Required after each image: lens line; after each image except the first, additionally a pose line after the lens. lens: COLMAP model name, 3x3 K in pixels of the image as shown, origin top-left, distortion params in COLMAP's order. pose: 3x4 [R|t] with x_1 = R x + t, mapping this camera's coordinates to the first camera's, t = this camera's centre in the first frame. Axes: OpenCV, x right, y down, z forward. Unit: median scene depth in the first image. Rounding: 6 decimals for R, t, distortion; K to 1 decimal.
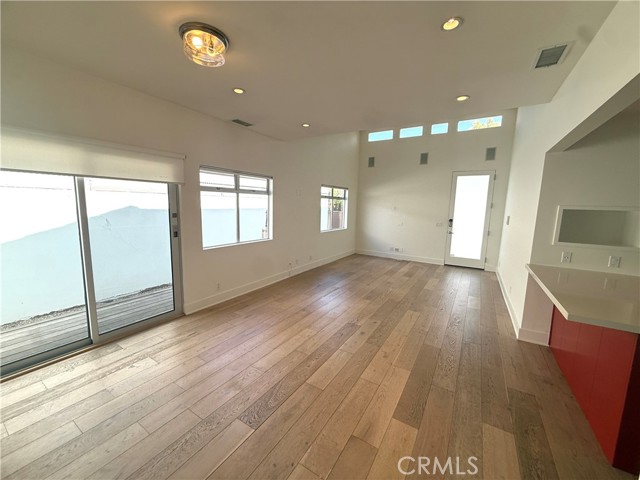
lens RADIAL K [[255.4, 0, 318.5], [0, 255.4, 238.1], [0, 0, 1]] dist [-0.000439, 0.000286]
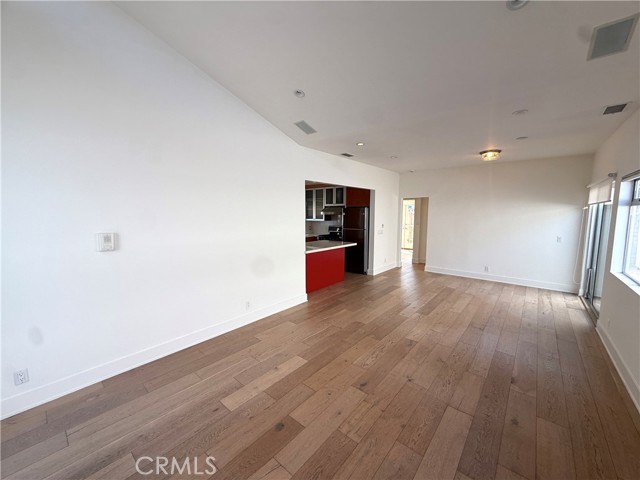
lens RADIAL K [[255.4, 0, 318.6], [0, 255.4, 238.9], [0, 0, 1]] dist [-0.000439, 0.000286]
pose [[-0.988226, -0.042210, 0.147066, 0.368776], [-0.006749, 0.972284, 0.233706, -0.232589], [-0.152855, 0.229962, -0.961121, 1.726012]]
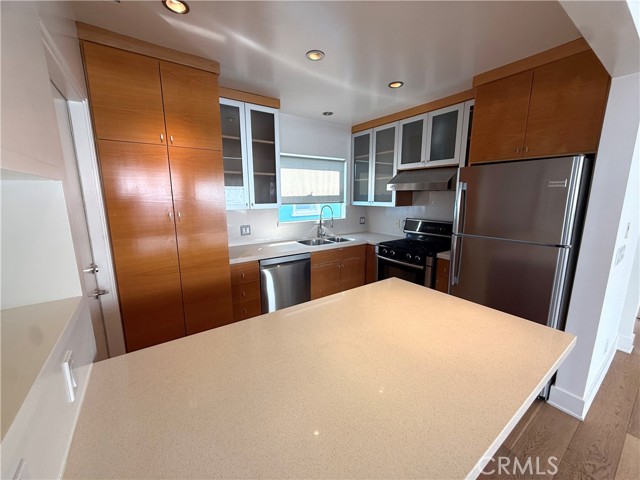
lens RADIAL K [[255.4, 0, 317.1], [0, 255.4, 237.6], [0, 0, 1]] dist [-0.000439, 0.000286]
pose [[-0.920447, -0.083457, 0.381854, 0.522312], [0.038582, 0.952769, 0.301235, -0.075300], [-0.388959, 0.292004, -0.873753, 0.680357]]
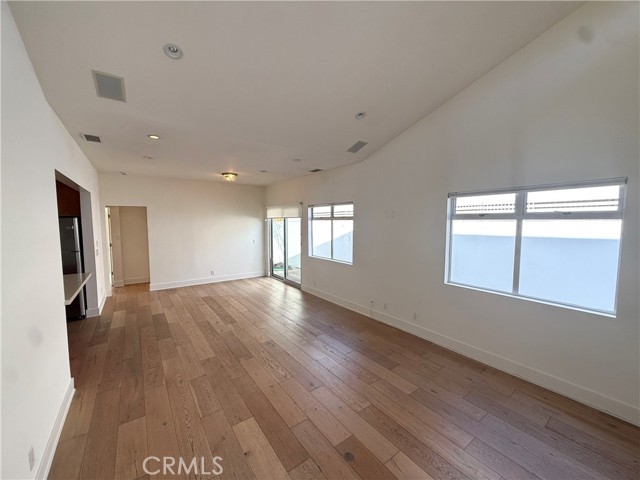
lens RADIAL K [[255.4, 0, 320.6], [0, 255.4, 238.0], [0, 0, 1]] dist [-0.000439, 0.000286]
pose [[-0.367578, 0.037225, -0.929247, 0.901880], [-0.130395, 0.987265, 0.091129, -0.198075], [0.920806, 0.154666, -0.358043, 1.425978]]
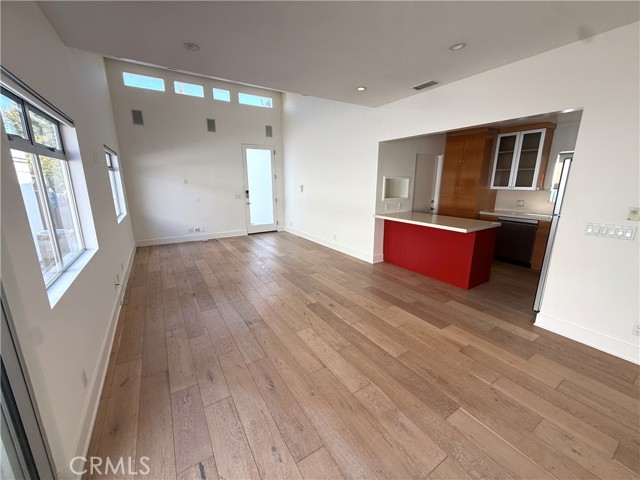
lens RADIAL K [[255.4, 0, 318.9], [0, 255.4, 239.3], [0, 0, 1]] dist [-0.000439, 0.000286]
pose [[0.434506, -0.226554, 0.871710, -0.507267], [0.127398, 0.973576, 0.189526, -0.064289], [-0.891613, 0.028704, 0.451887, 0.425561]]
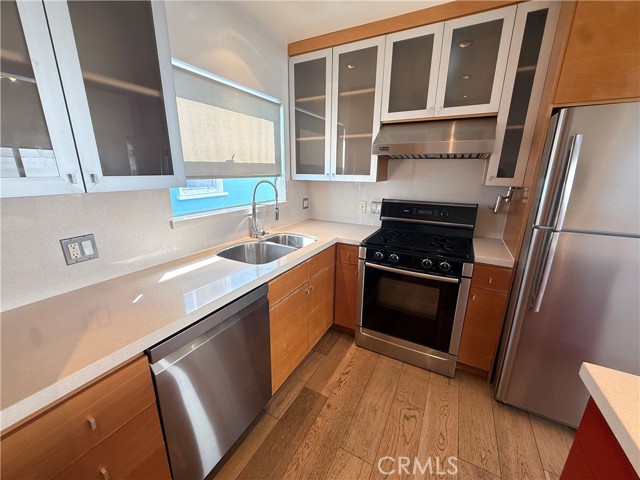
lens RADIAL K [[255.4, 0, 317.8], [0, 255.4, 238.2], [0, 0, 1]] dist [-0.000439, 0.000286]
pose [[-0.997081, -0.012325, -0.075350, 0.757552], [-0.040717, 0.920680, 0.388188, -0.010540], [0.064589, 0.390123, -0.918494, 0.379872]]
